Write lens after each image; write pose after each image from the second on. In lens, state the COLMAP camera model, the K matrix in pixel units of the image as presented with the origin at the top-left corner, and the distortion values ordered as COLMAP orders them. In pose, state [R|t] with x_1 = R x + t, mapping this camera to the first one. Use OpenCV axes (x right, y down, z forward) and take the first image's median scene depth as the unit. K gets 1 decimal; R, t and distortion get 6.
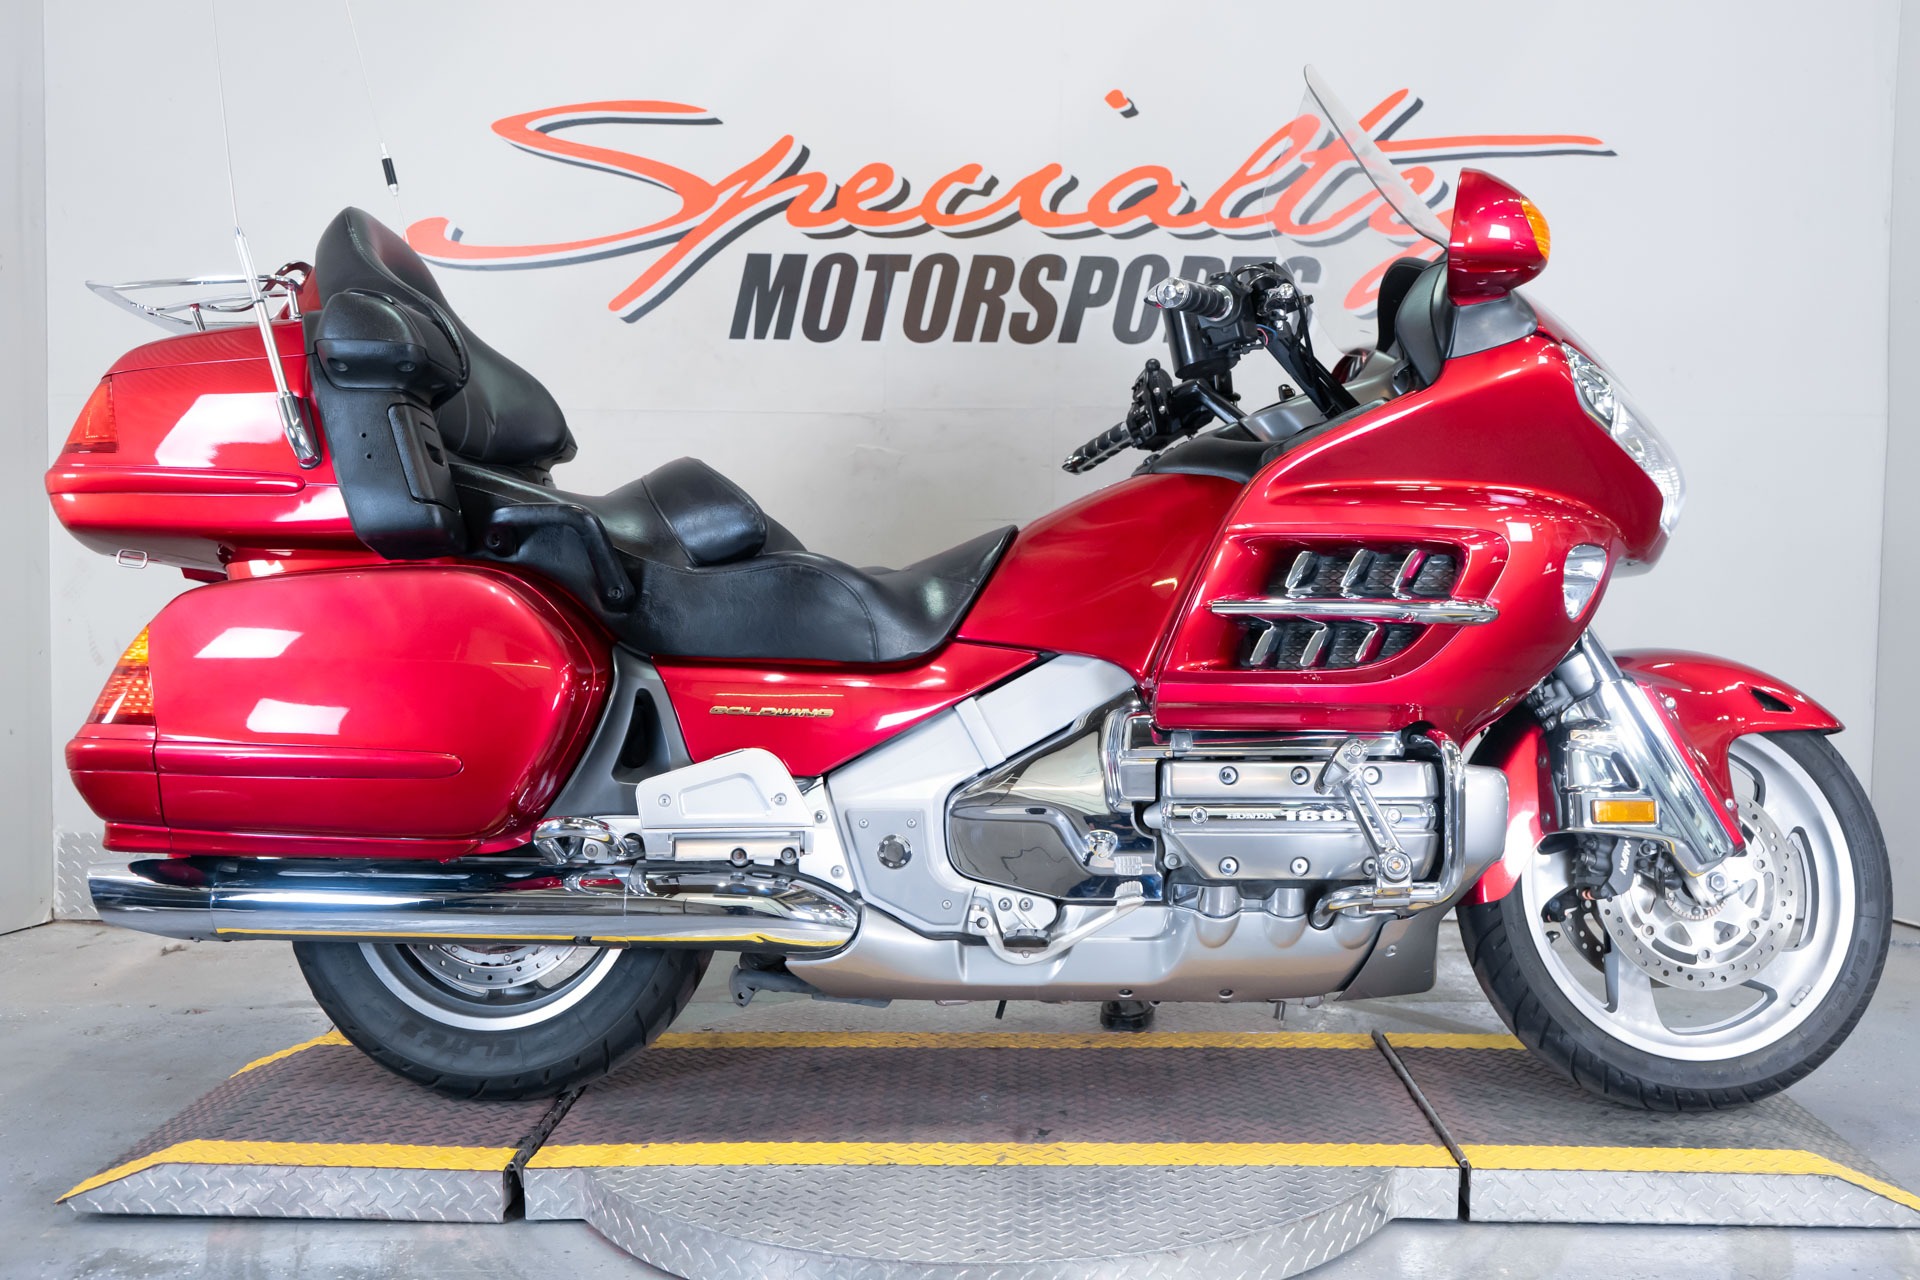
lens RADIAL K [[1855.9, 0, 955.3], [0, 1855.9, 659.5], [0, 0, 1]] dist [0.001285, 0.000000]
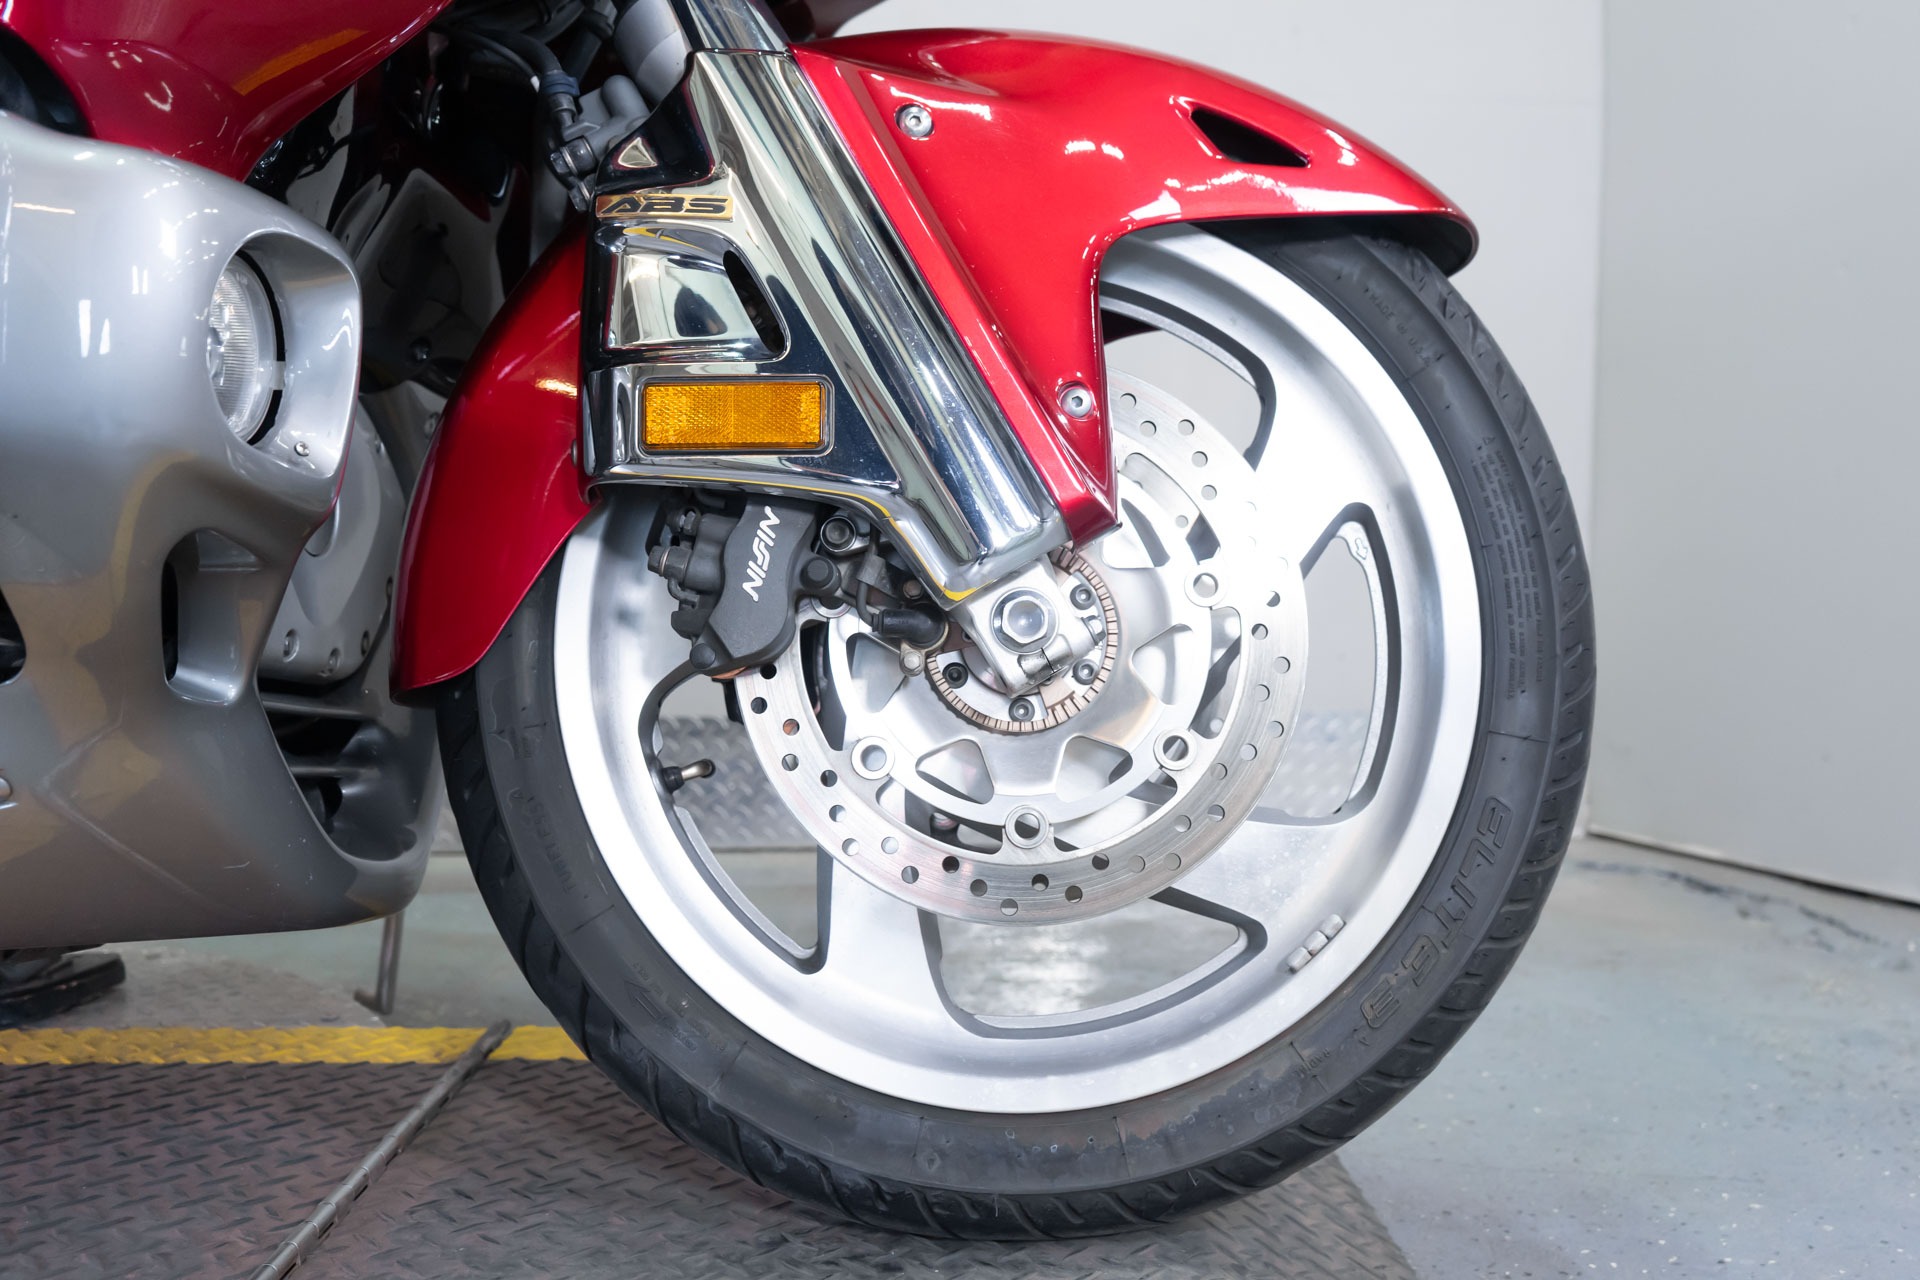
lens RADIAL K [[1526.6, 0, 956.5], [0, 1526.6, 642.6], [0, 0, 1]] dist [0.003921, -0.000160]
pose [[0.993288, 0.005857, -0.115520, 0.425867], [-0.000177, 0.998793, 0.049122, 0.108139], [0.115669, -0.048772, 0.992090, 0.702575]]
